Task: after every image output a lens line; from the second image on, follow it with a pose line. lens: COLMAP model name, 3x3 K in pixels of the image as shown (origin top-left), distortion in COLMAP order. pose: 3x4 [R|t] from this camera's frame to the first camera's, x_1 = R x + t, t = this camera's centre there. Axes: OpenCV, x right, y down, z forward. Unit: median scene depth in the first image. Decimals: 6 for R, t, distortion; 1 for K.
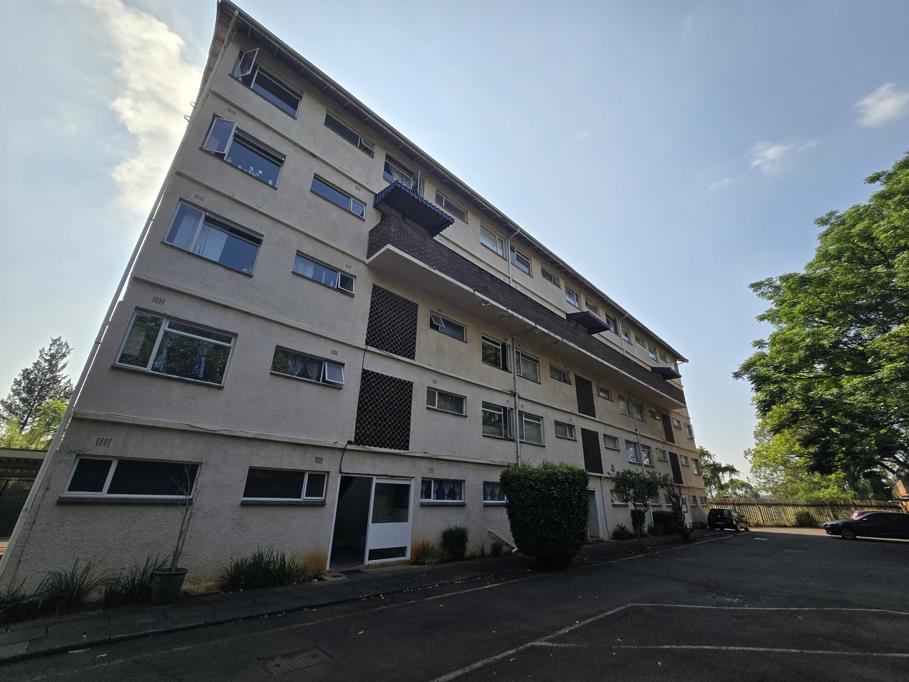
lens RADIAL K [[372.1, 0, 454.9], [0, 372.1, 337.5], [0, 0, 1]] dist [-0.000029, -0.000015]
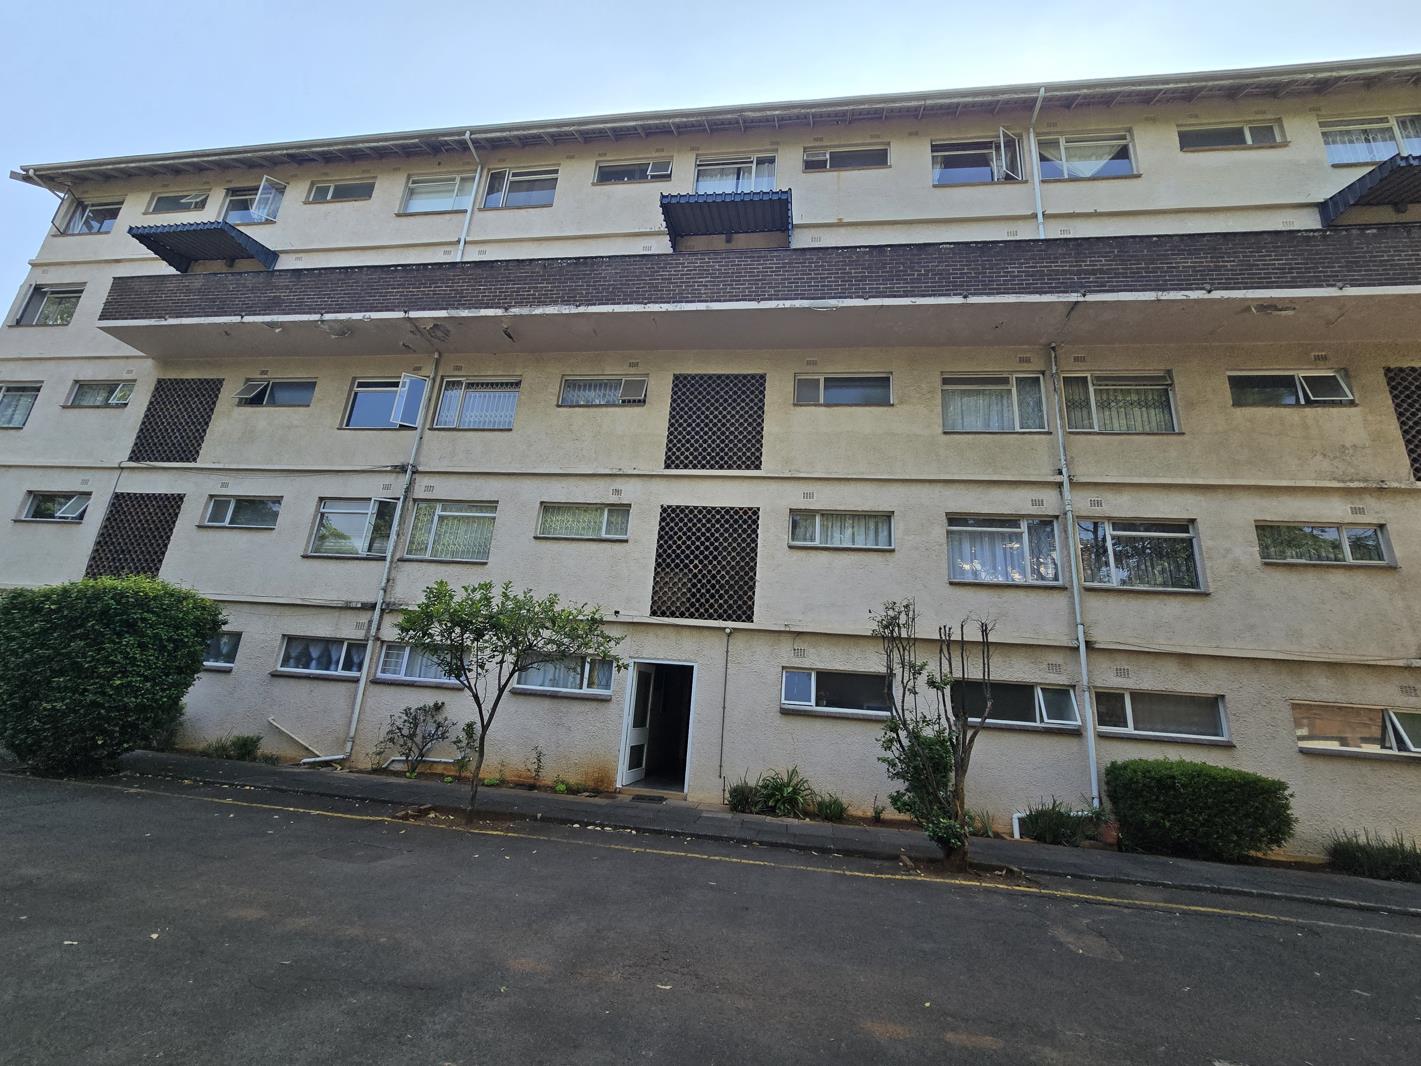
lens RADIAL K [[529.1, 0, 710.6], [0, 529.1, 544.7], [0, 0, 1]] dist [0.000675, 0.000247]
pose [[0.621352, -0.187777, -0.760698, 0.699529], [0.254165, 0.966663, -0.031012, 0.282899], [0.741163, -0.174074, 0.648365, 0.628090]]
